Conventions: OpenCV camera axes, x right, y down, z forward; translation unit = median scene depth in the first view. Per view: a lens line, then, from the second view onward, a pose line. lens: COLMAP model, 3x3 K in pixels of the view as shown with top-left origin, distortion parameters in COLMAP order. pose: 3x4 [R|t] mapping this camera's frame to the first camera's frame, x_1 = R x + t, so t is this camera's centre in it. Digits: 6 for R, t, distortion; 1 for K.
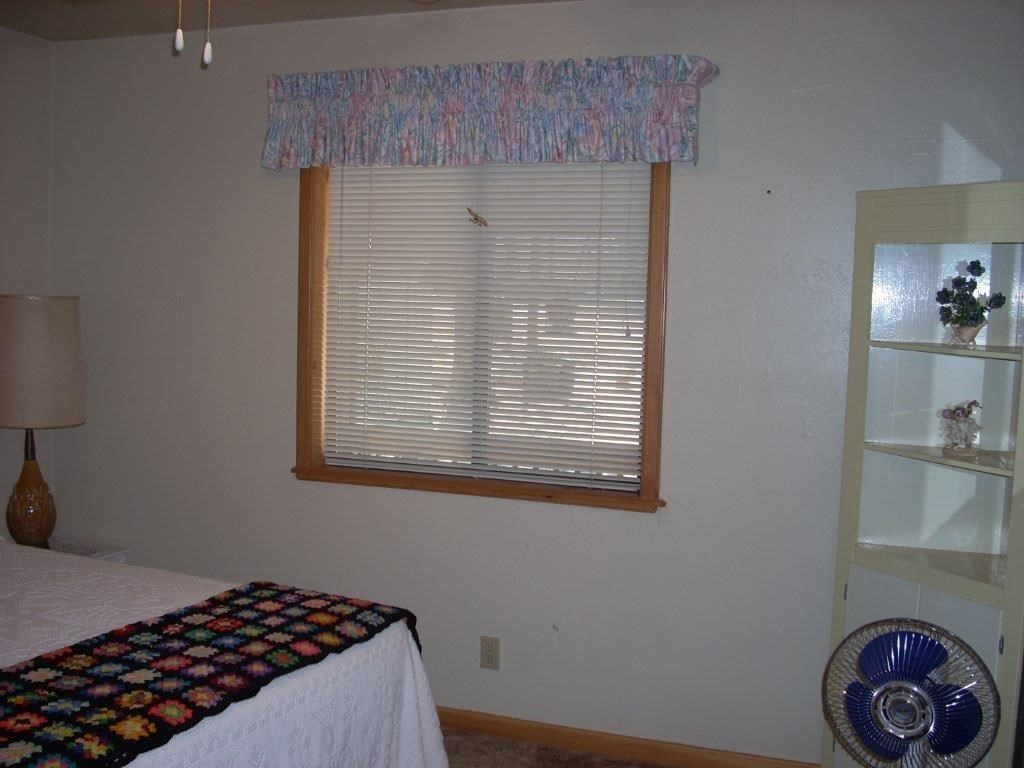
lens RADIAL K [[1114.9, 0, 494.4], [0, 1114.9, 415.2], [0, 0, 1]] dist [-0.163537, 0.112623]
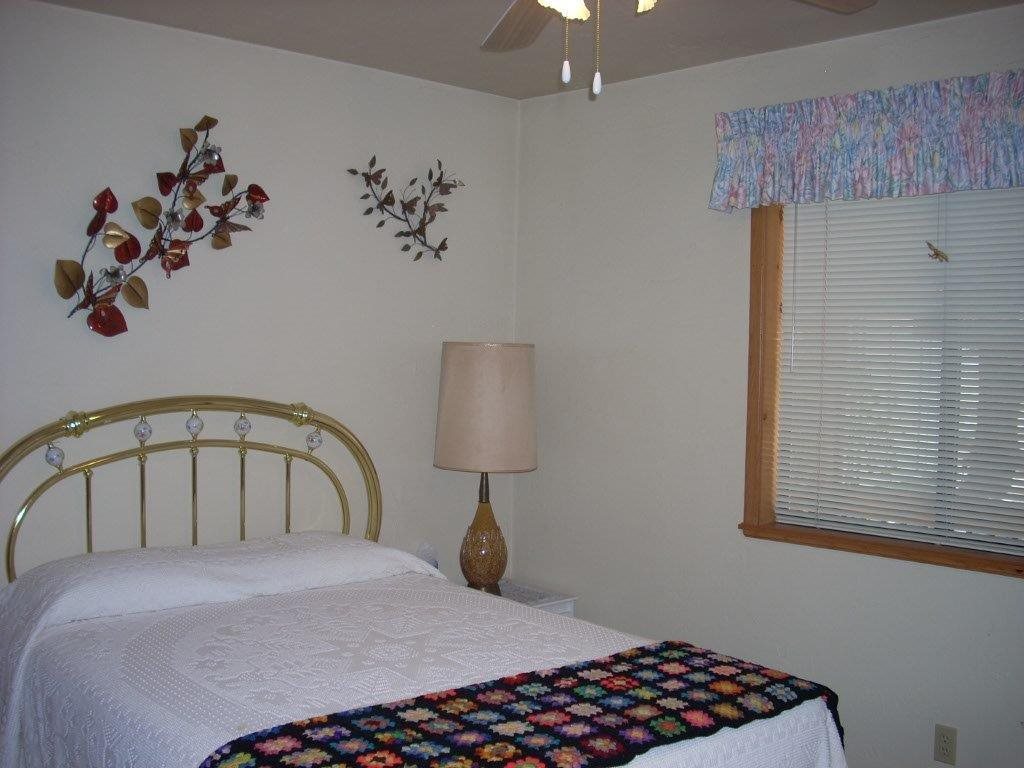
lens RADIAL K [[1114.9, 0, 494.4], [0, 1114.9, 415.2], [0, 0, 1]] dist [-0.163537, 0.112623]
pose [[0.892765, 0.013873, -0.450310, 0.078414], [-0.036622, 0.998453, -0.041844, 0.003114], [0.449033, 0.053848, 0.891891, 0.085981]]
